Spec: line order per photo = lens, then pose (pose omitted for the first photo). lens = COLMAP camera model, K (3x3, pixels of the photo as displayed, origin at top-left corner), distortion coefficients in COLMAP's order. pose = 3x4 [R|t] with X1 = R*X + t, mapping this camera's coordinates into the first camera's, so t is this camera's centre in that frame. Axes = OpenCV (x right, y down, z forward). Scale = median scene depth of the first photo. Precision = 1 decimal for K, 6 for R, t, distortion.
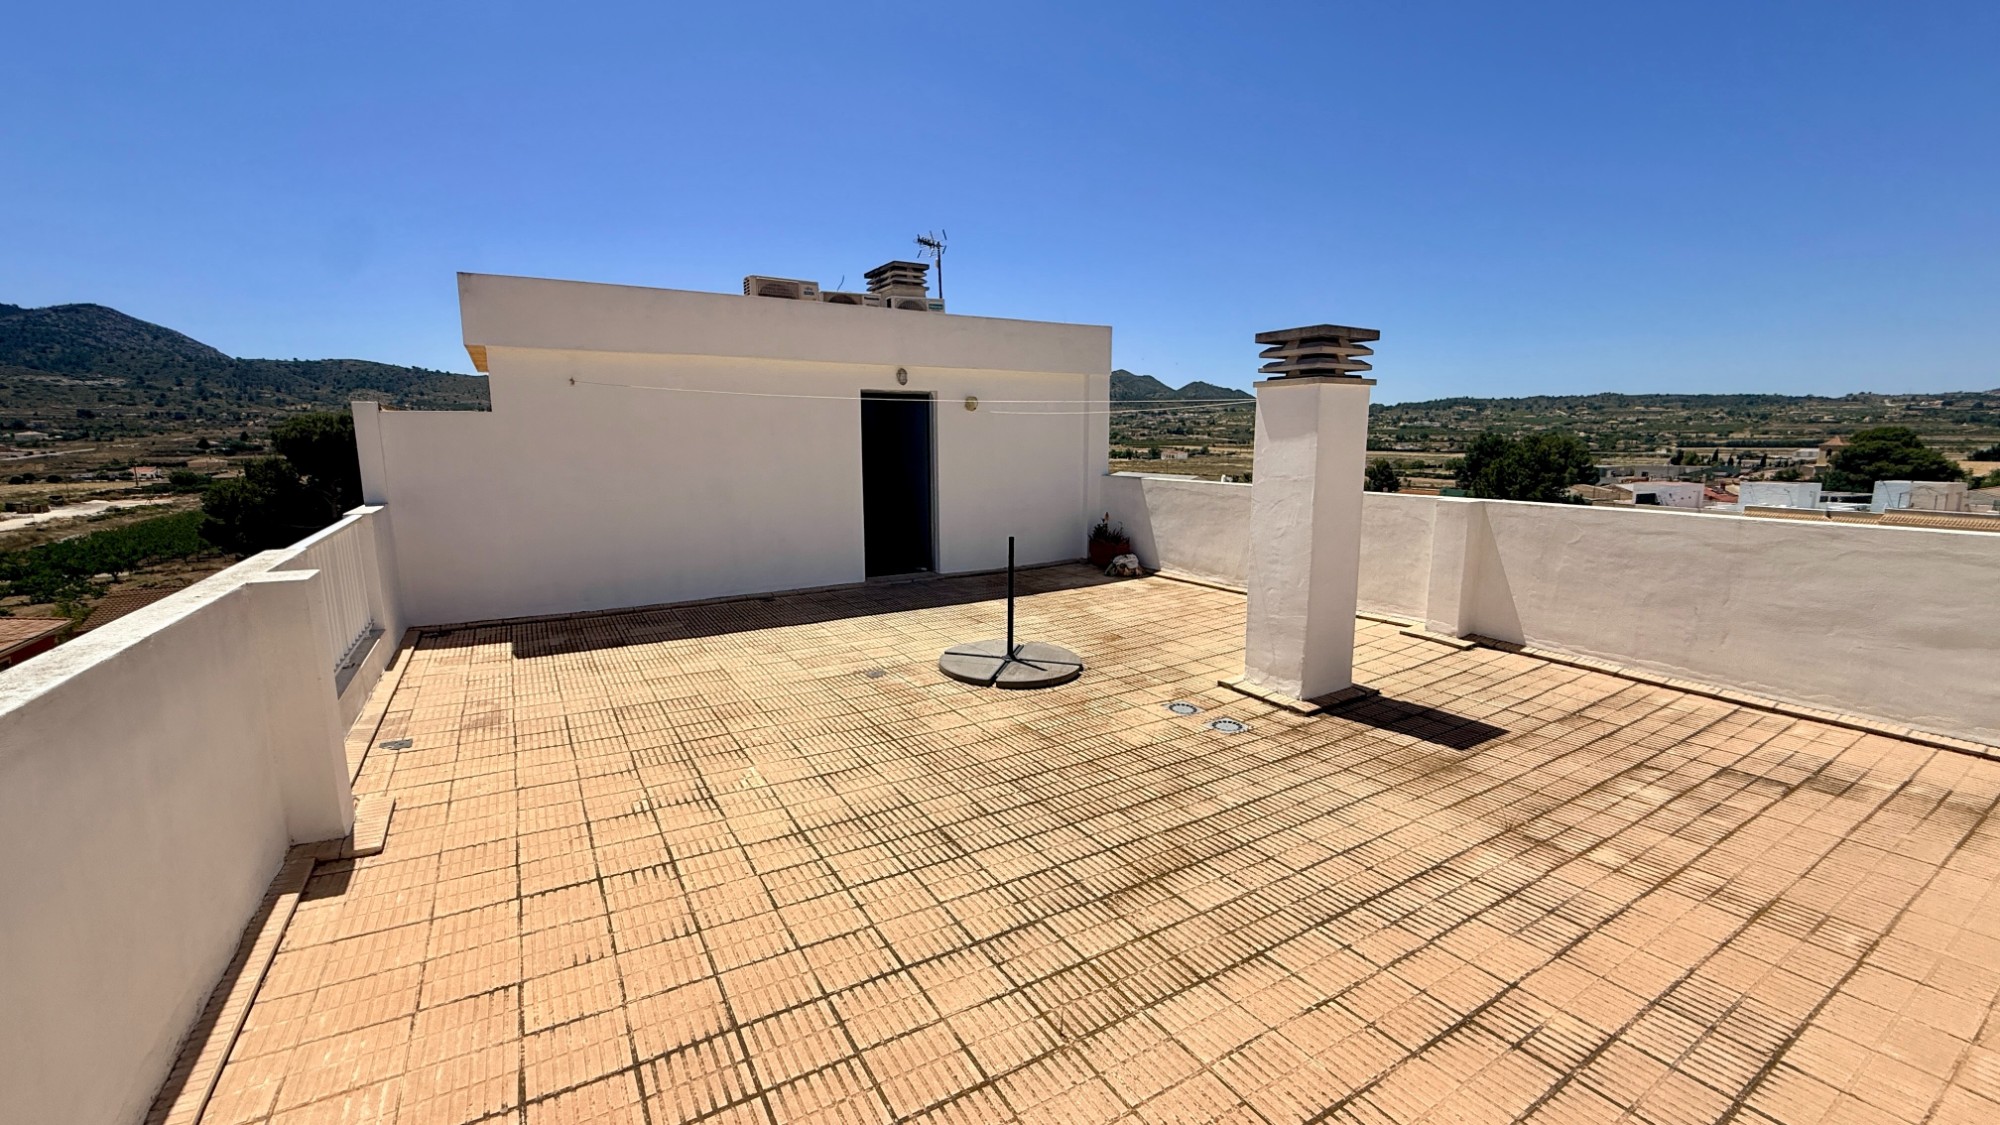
lens RADIAL K [[791.8, 0, 992.1], [0, 791.8, 559.6], [0, 0, 1]] dist [-0.001976, 0.000173]
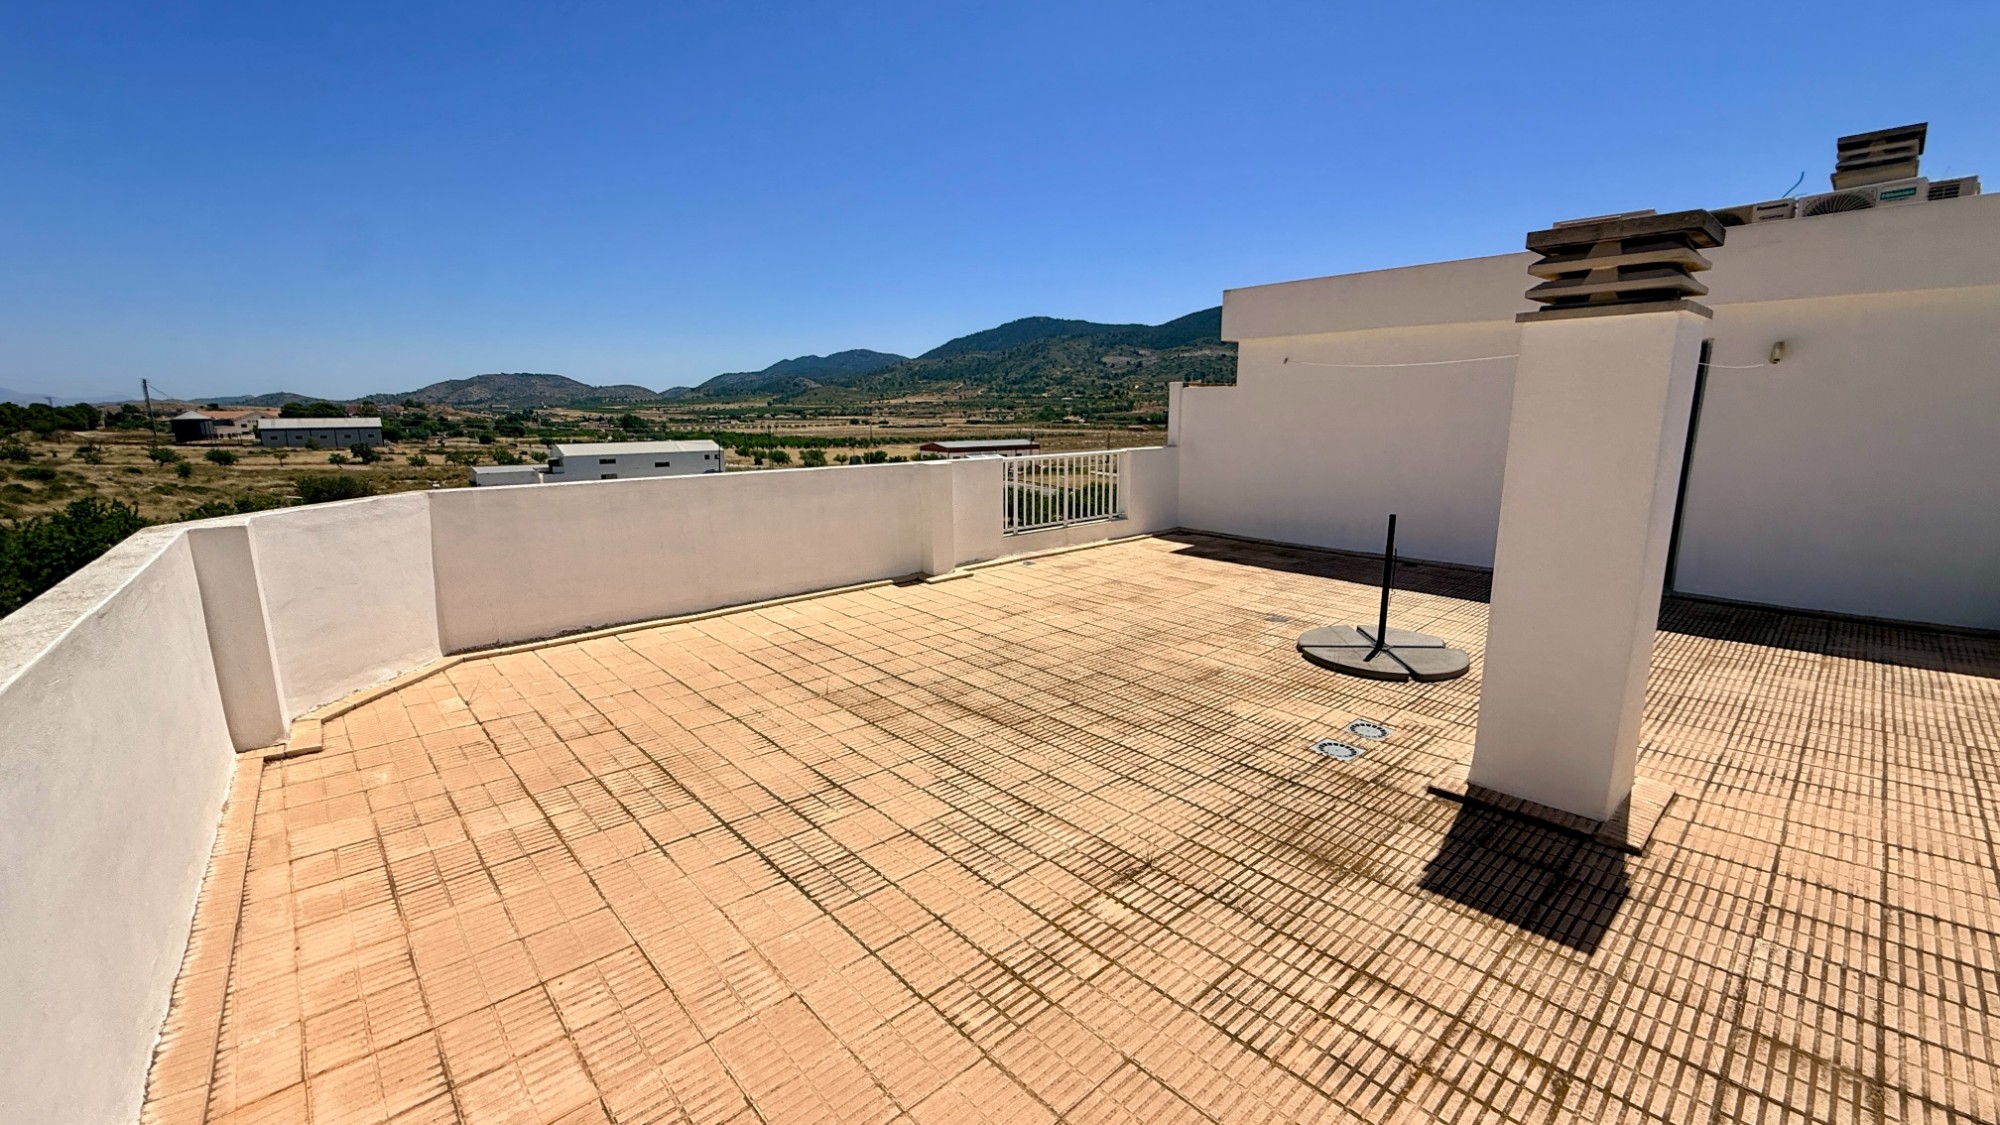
lens RADIAL K [[795.9, 0, 993.9], [0, 795.9, 556.4], [0, 0, 1]] dist [-0.000035, -0.000087]
pose [[0.194921, 0.182821, -0.963630, 1.083129], [-0.147434, 0.976773, 0.155492, -0.073539], [0.969675, 0.111763, 0.217348, 0.475107]]
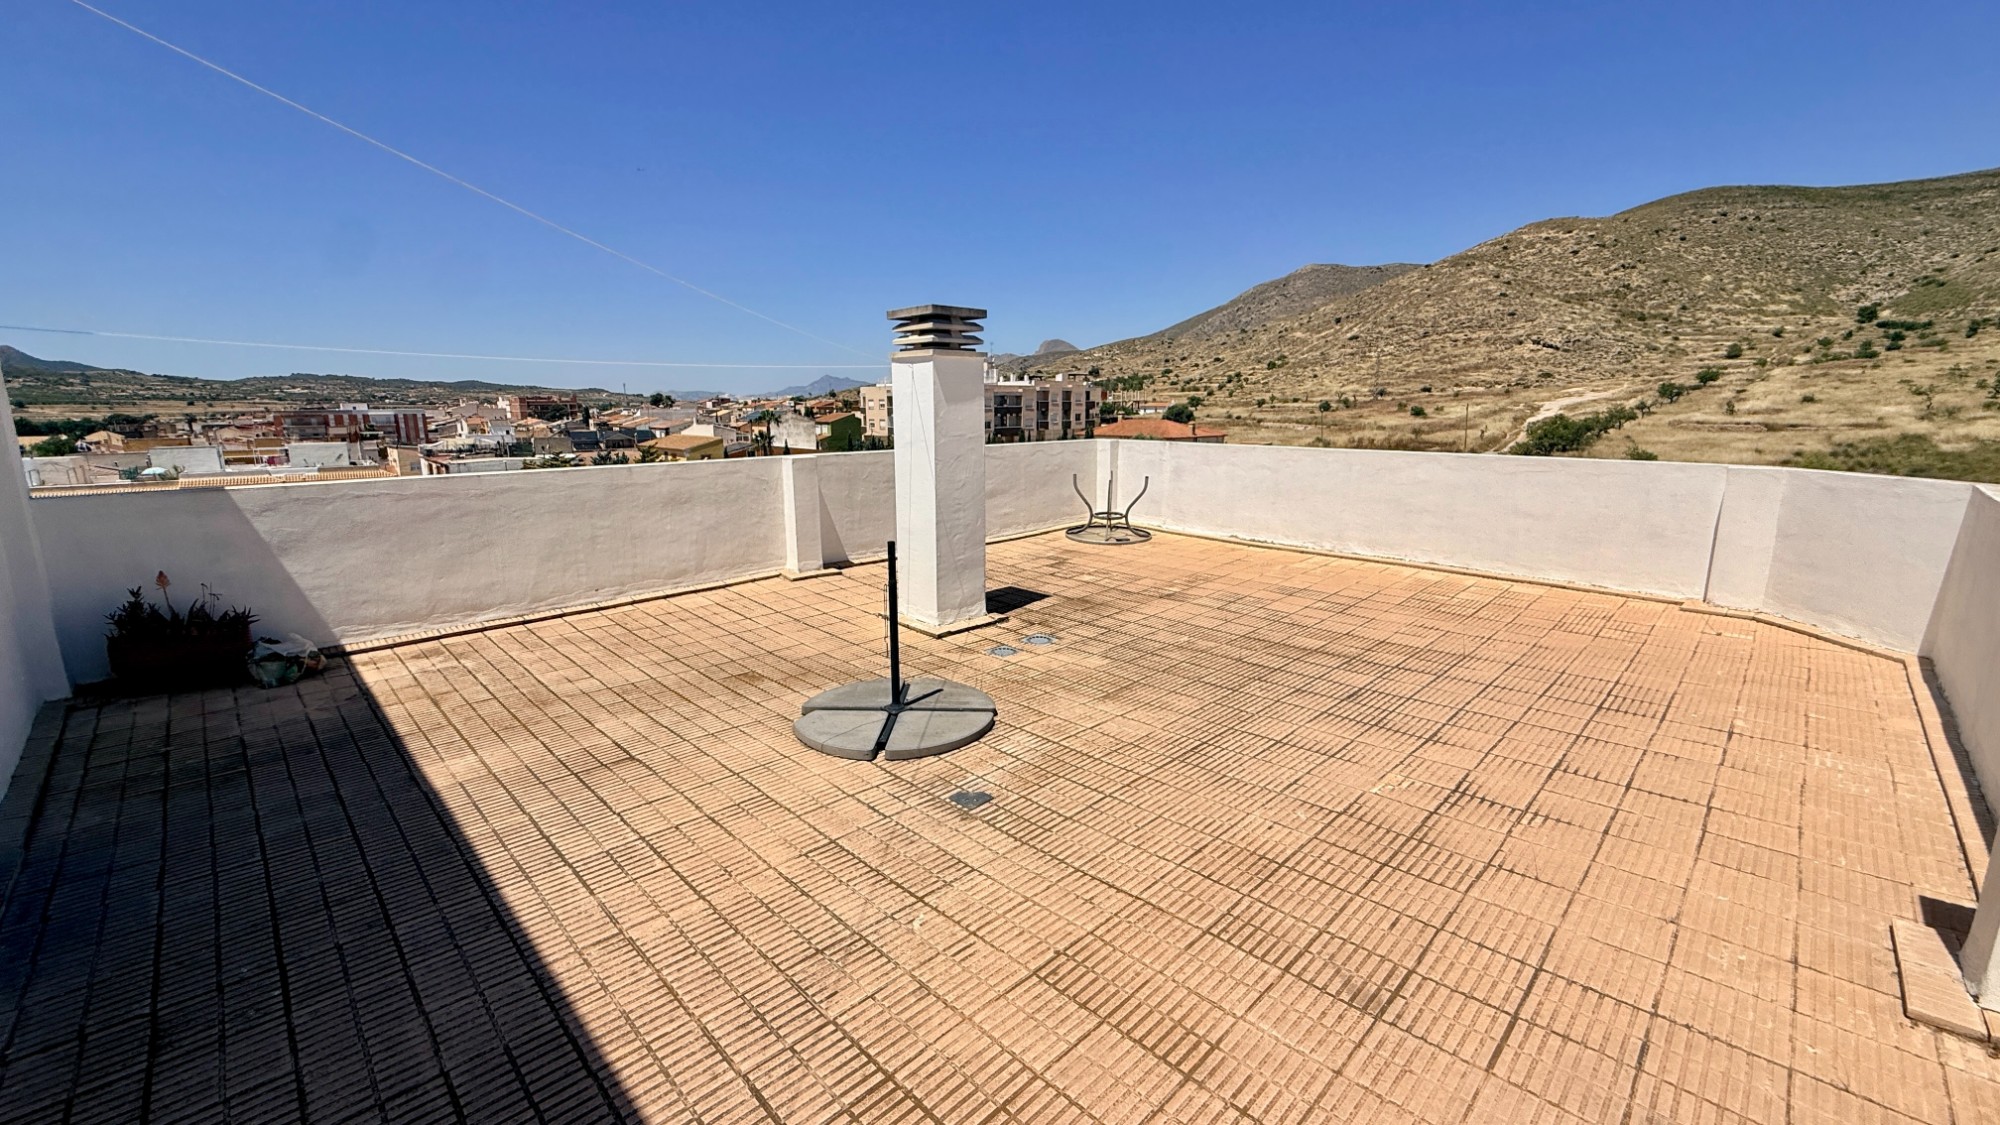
lens RADIAL K [[798.0, 0, 991.4], [0, 798.0, 554.0], [0, 0, 1]] dist [-0.000188, 0.000359]
pose [[-0.230000, -0.177383, 0.956888, -0.899526], [0.156923, 0.963622, 0.216350, -0.208698], [-0.960456, 0.199919, -0.193797, 1.384103]]
